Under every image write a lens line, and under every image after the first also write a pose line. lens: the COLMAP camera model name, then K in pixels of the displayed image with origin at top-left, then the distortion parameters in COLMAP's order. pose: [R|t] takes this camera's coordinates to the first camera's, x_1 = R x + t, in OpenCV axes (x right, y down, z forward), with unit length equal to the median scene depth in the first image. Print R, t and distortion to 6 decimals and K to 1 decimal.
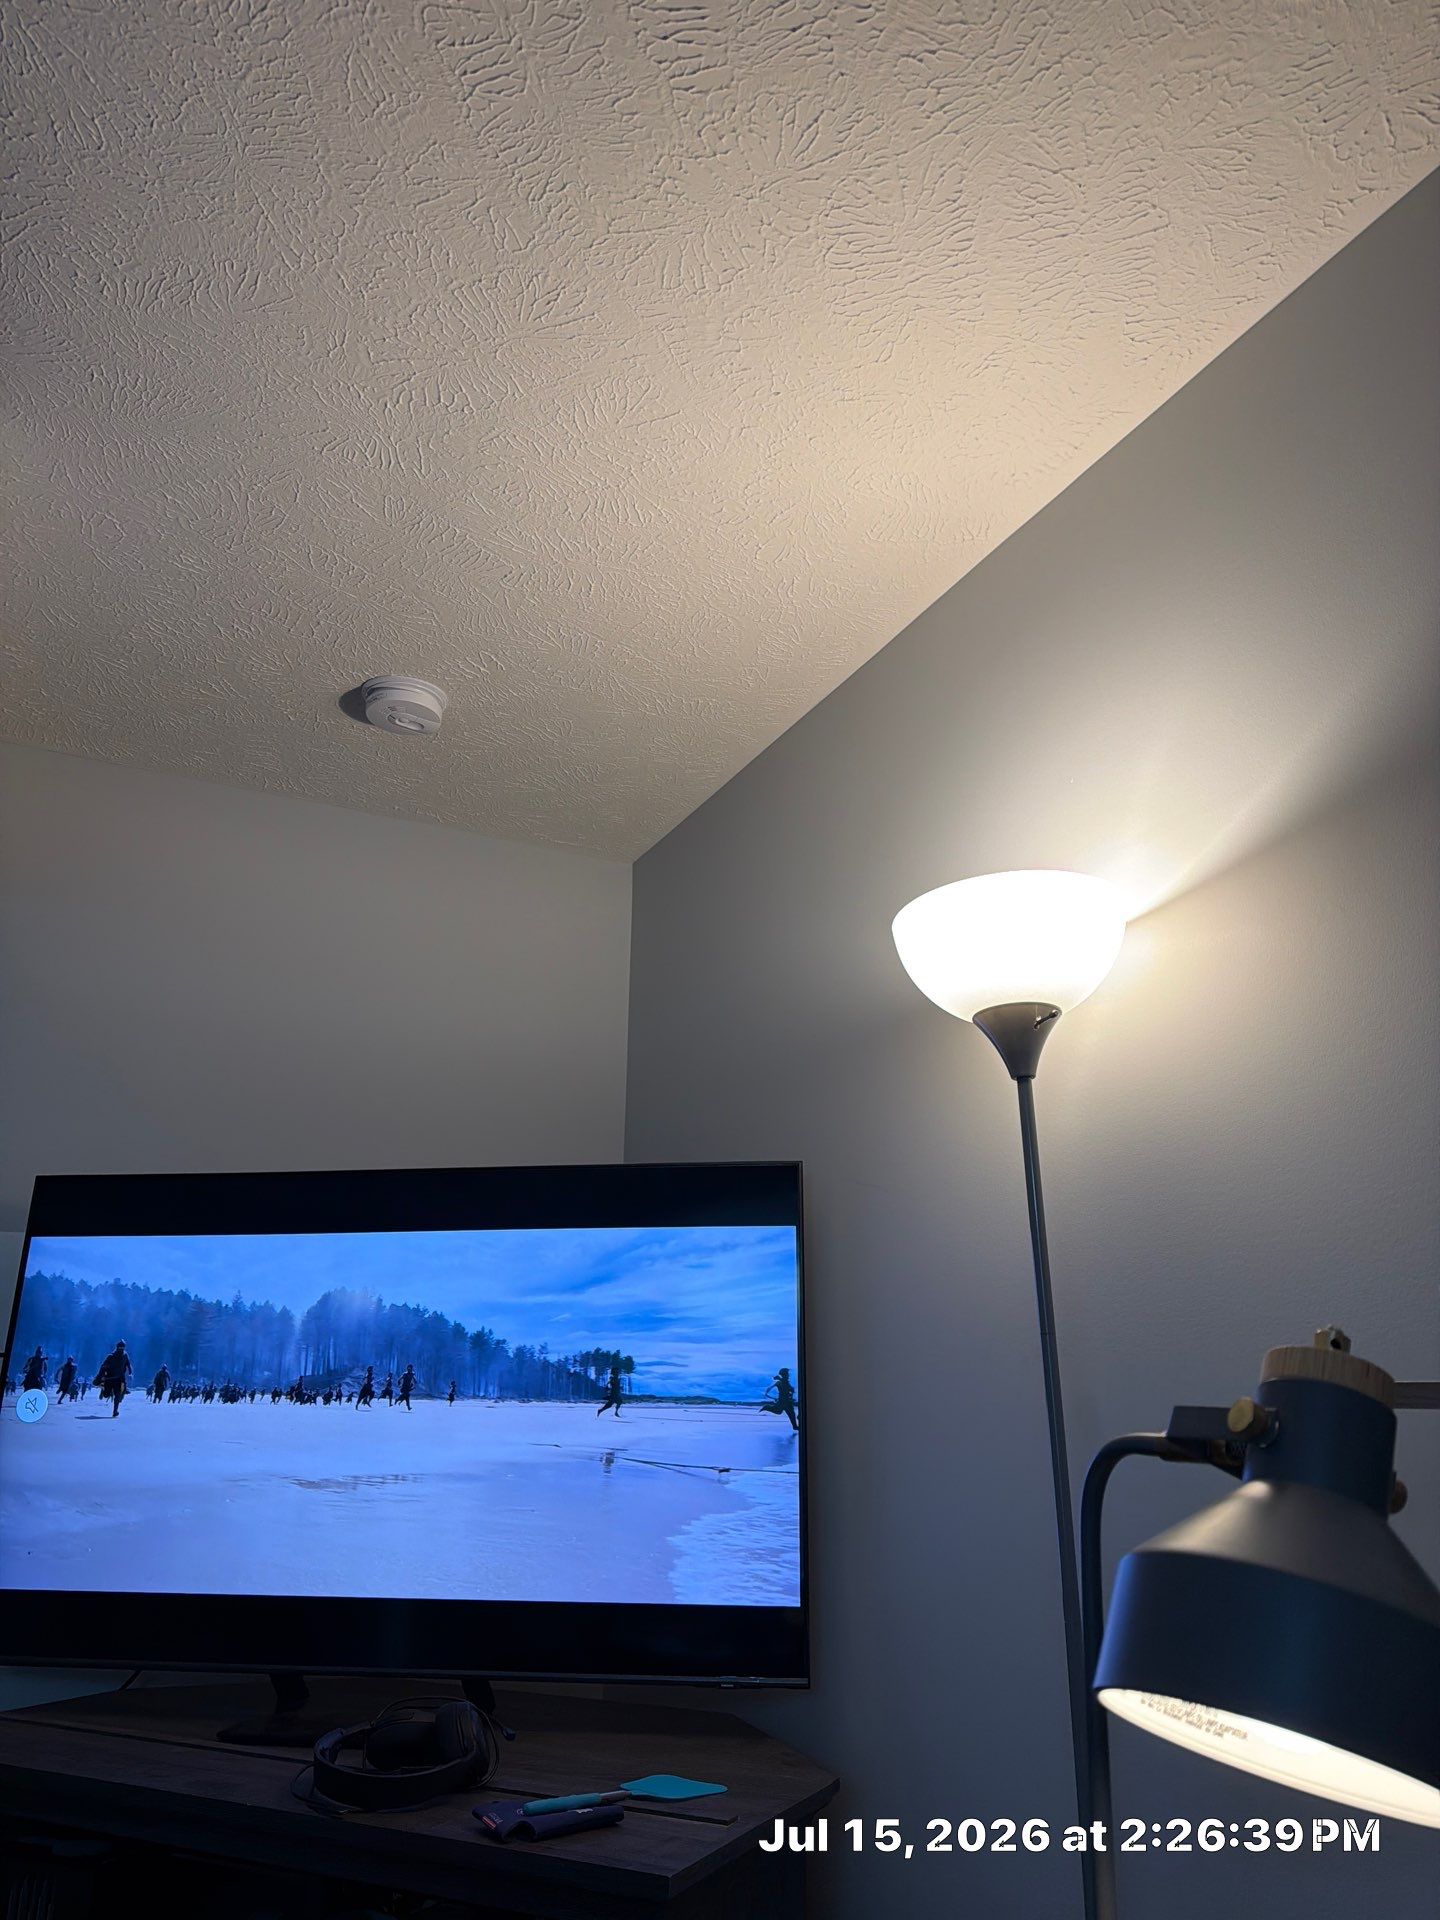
lens RADIAL K [[1351.2, 0, 728.4], [0, 1351.2, 966.4], [0, 0, 1]] dist [0.014556, -0.022136]
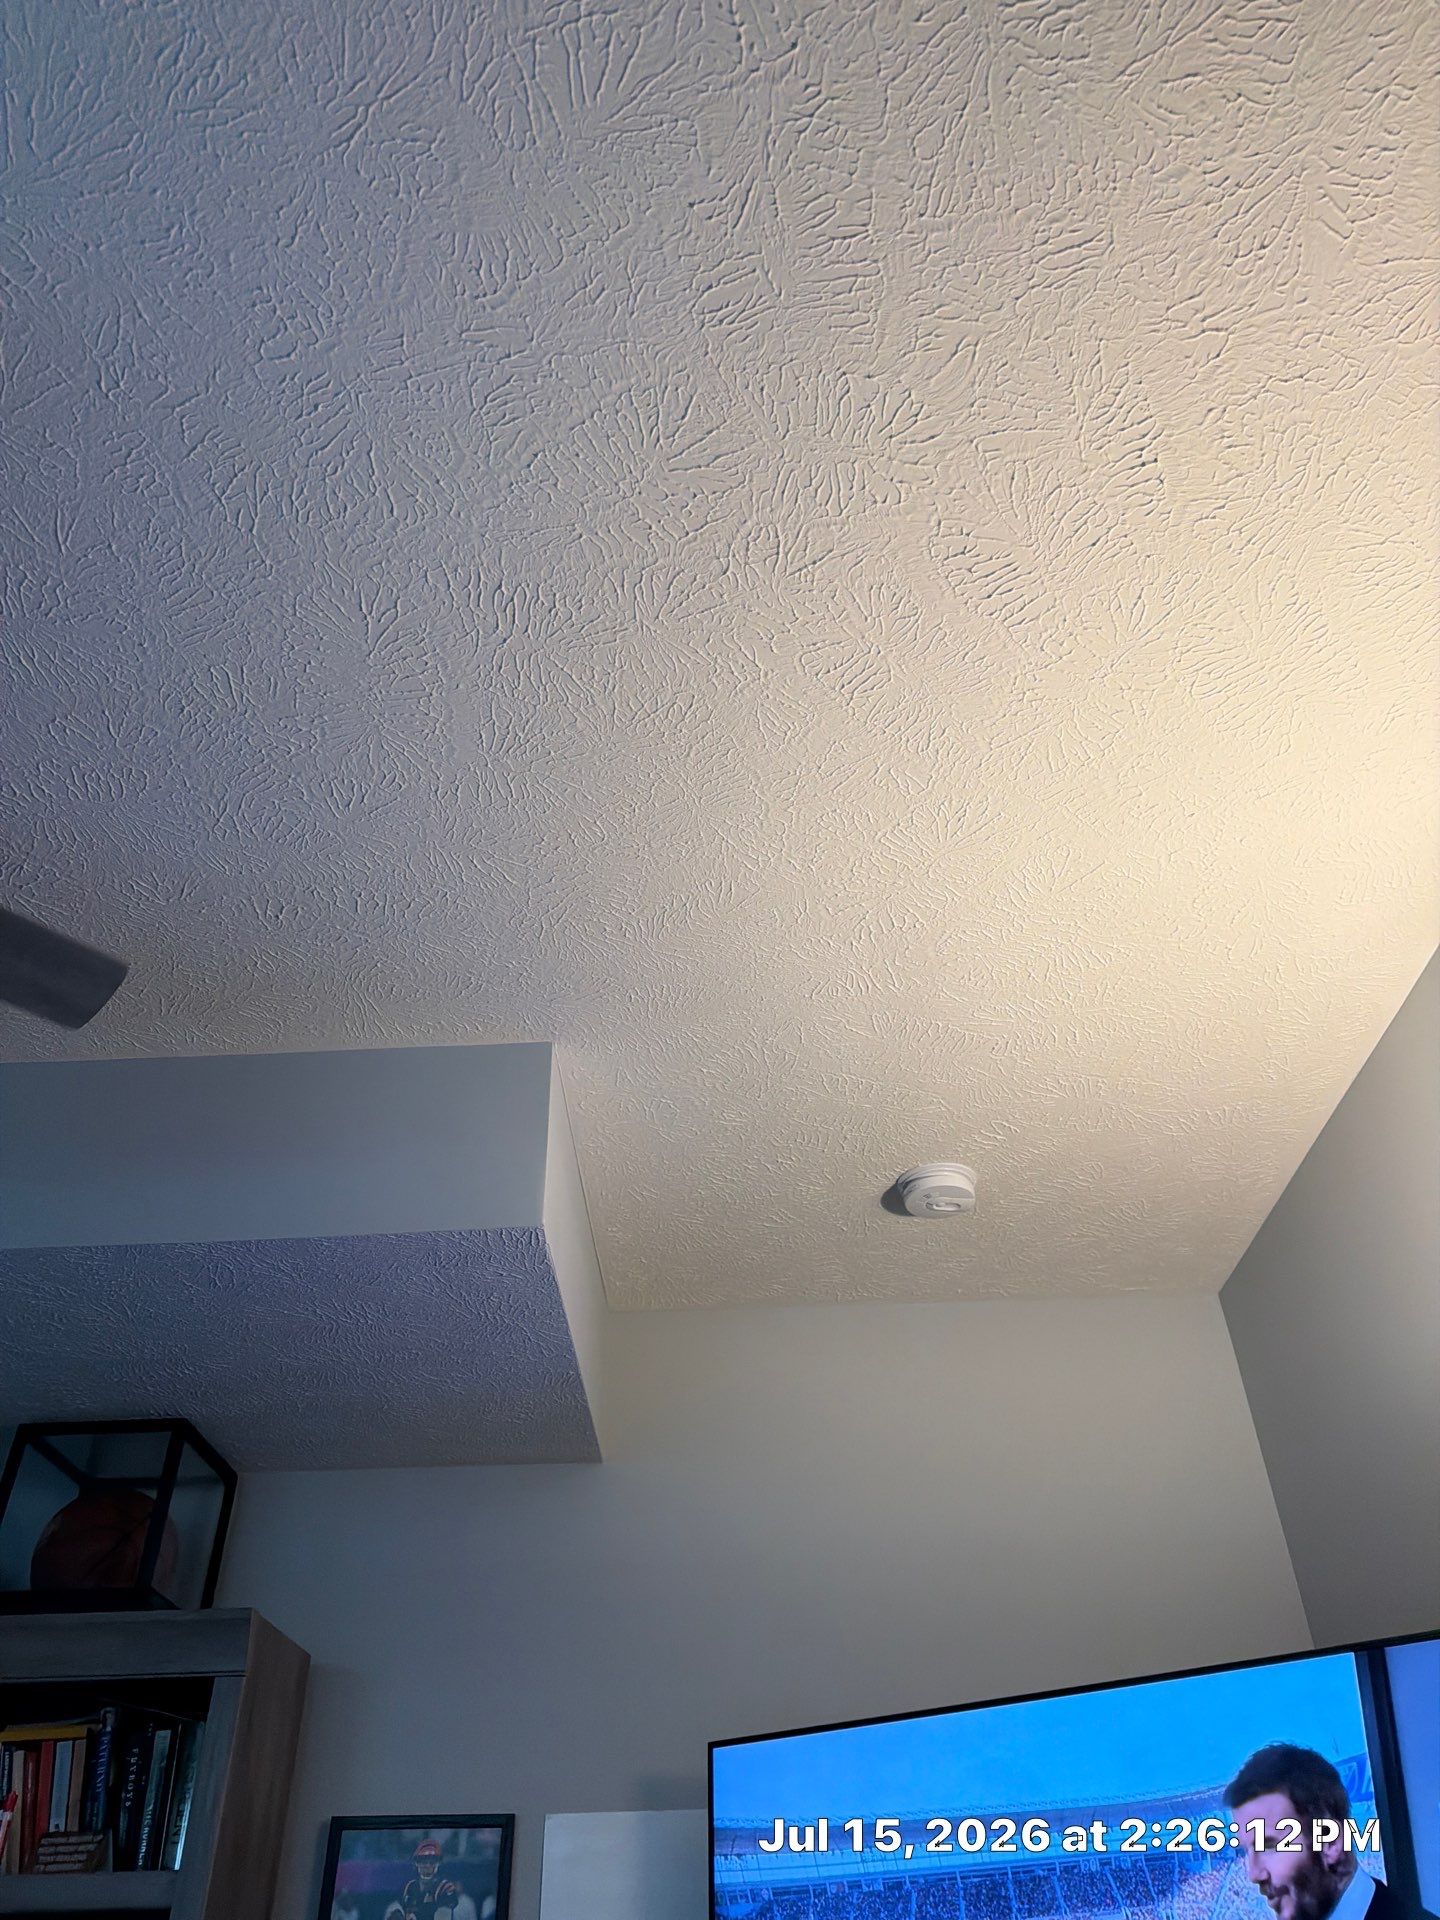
lens RADIAL K [[1351.2, 0, 721.5], [0, 1351.2, 957.9], [0, 0, 1]] dist [0.014556, -0.022136]
pose [[0.884203, -0.314749, -0.345136, 0.045708], [0.175649, 0.908699, -0.378700, 0.012335], [0.432820, 0.274225, 0.858759, -0.032827]]
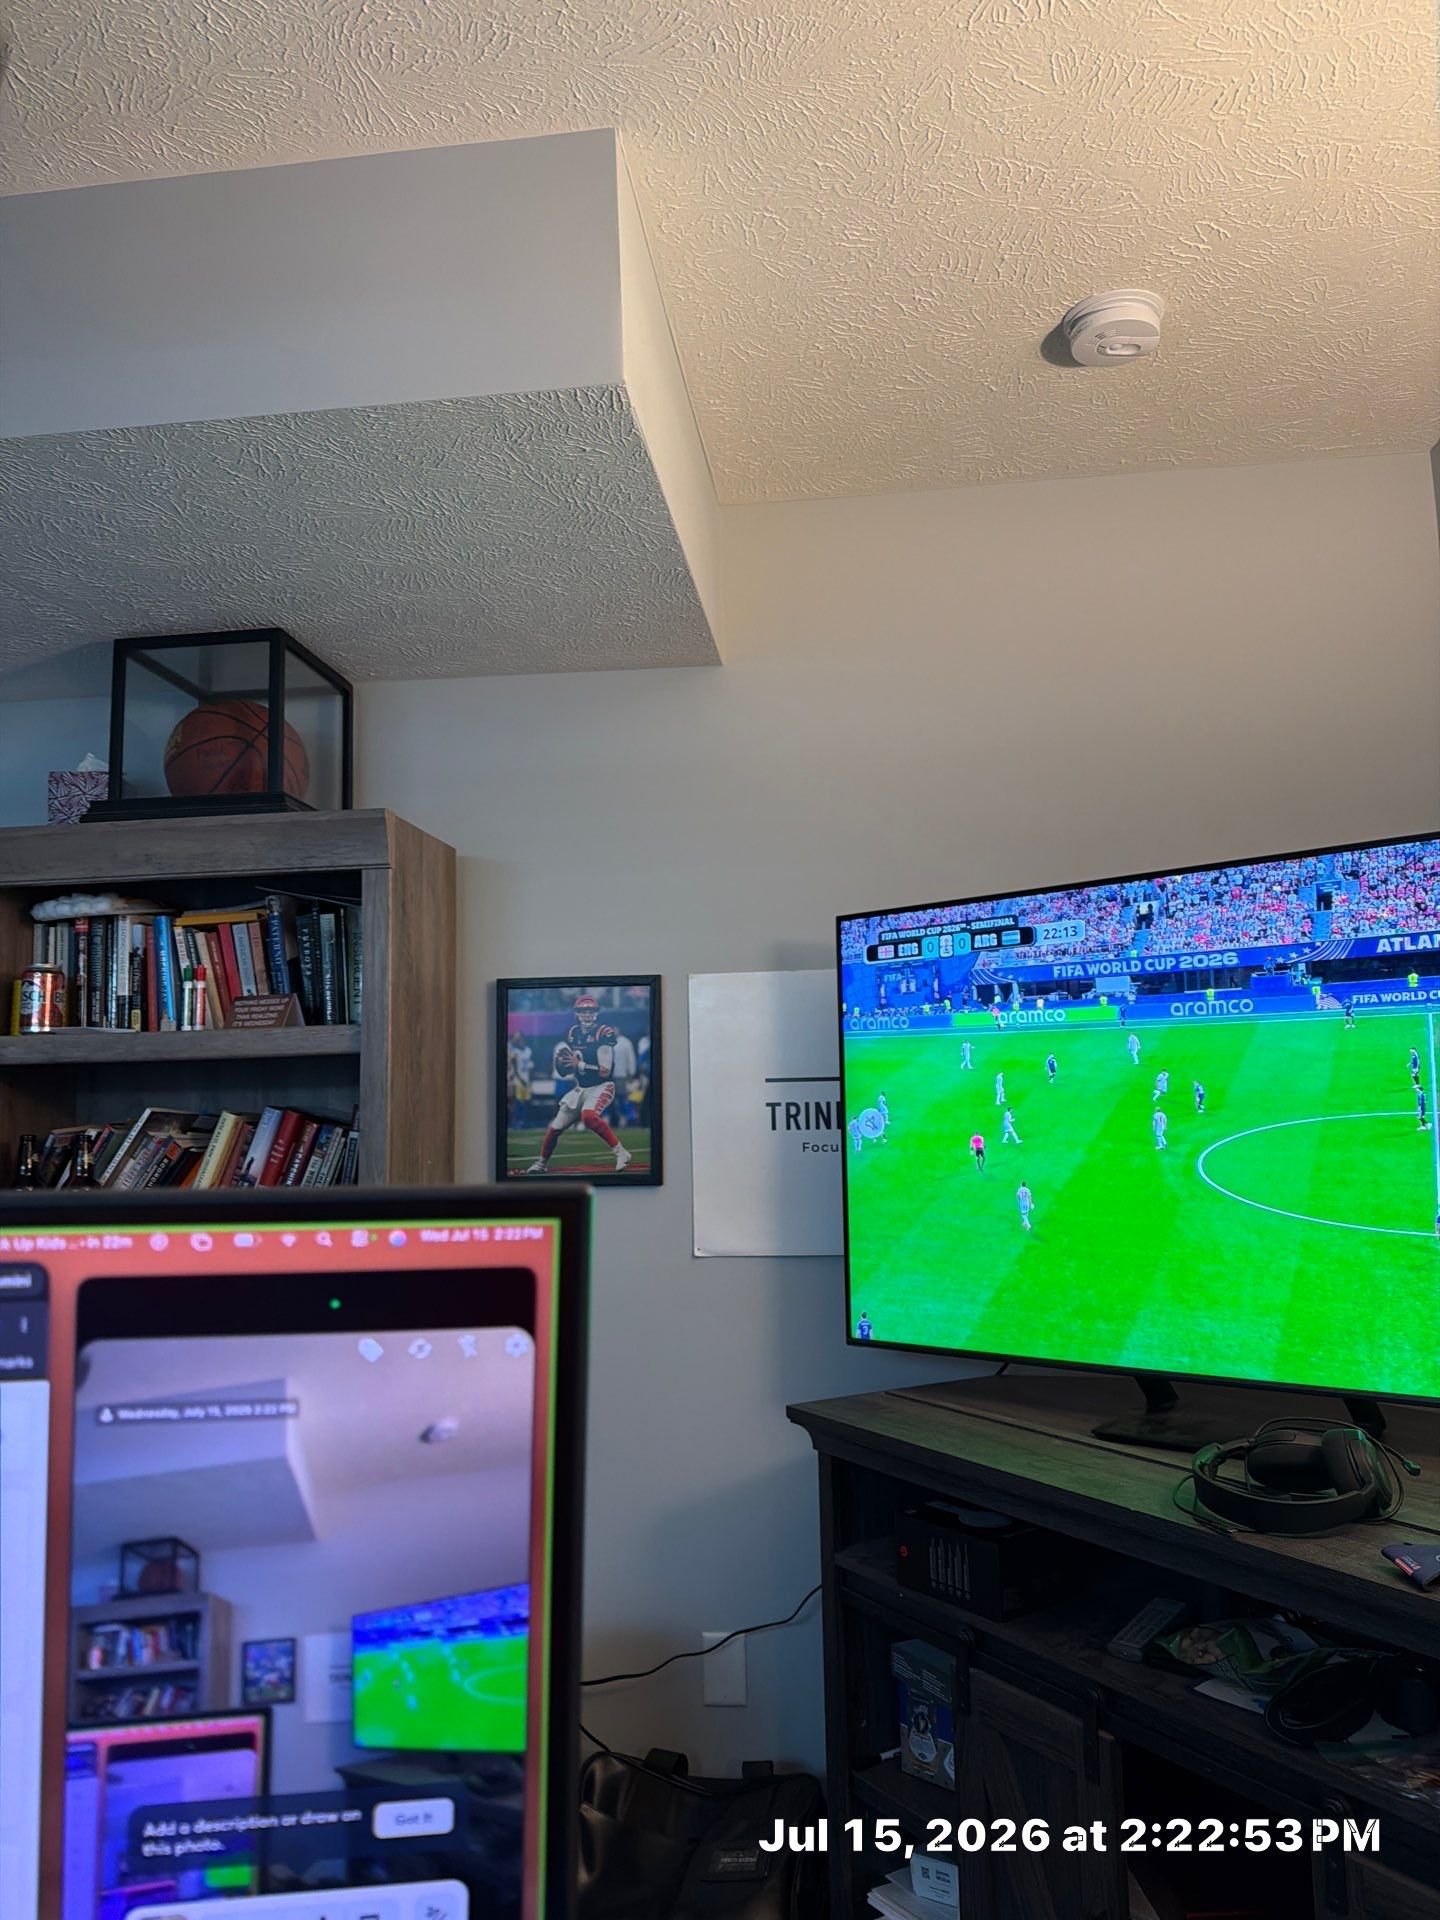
lens RADIAL K [[1351.2, 0, 730.2], [0, 1351.2, 968.4], [0, 0, 1]] dist [0.014556, -0.022136]
pose [[0.839247, -0.087906, -0.536598, -0.034613], [0.201532, 0.966848, 0.156809, 0.022311], [0.505025, -0.239743, 0.829140, 0.124514]]
